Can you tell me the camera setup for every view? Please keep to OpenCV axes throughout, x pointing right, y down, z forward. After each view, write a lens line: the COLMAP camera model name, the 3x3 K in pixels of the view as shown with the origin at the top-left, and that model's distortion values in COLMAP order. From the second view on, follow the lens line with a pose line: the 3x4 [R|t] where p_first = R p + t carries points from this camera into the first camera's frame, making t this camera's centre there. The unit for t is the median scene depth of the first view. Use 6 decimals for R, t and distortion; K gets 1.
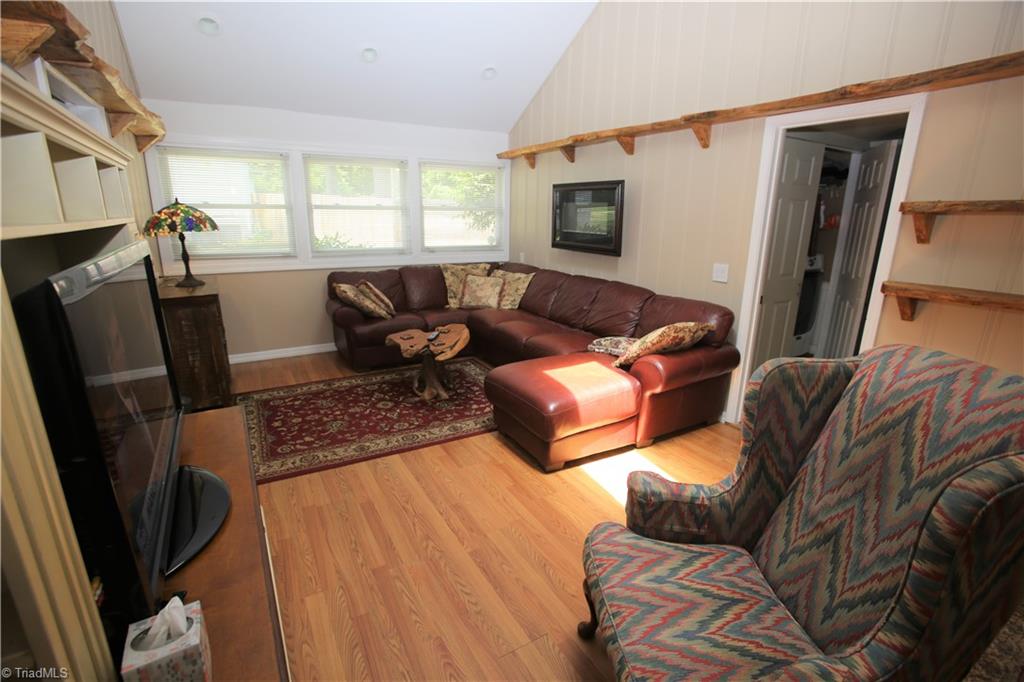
lens RADIAL K [[470.7, 0, 505.1], [0, 470.7, 337.0], [0, 0, 1]] dist [-0.060883, 0.020453]
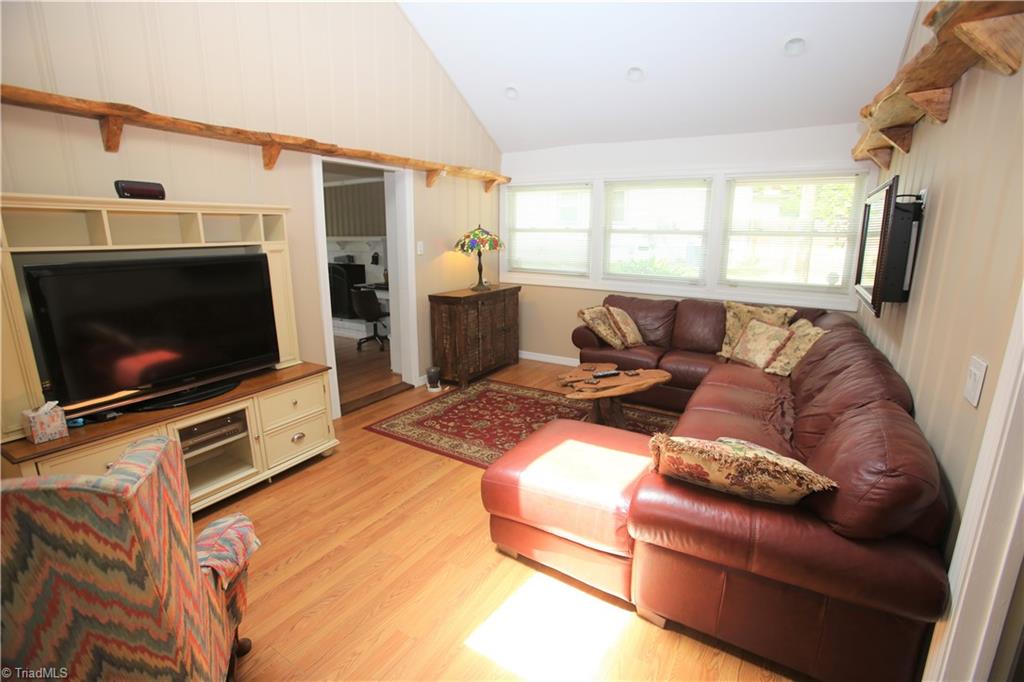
lens RADIAL K [[470.7, 0, 516.1], [0, 470.7, 344.2], [0, 0, 1]] dist [-0.060883, 0.020453]
pose [[0.485922, 0.190810, -0.852919, 0.527465], [-0.224354, 0.970410, 0.089276, -0.101197], [0.844716, 0.147975, 0.514353, 0.402118]]
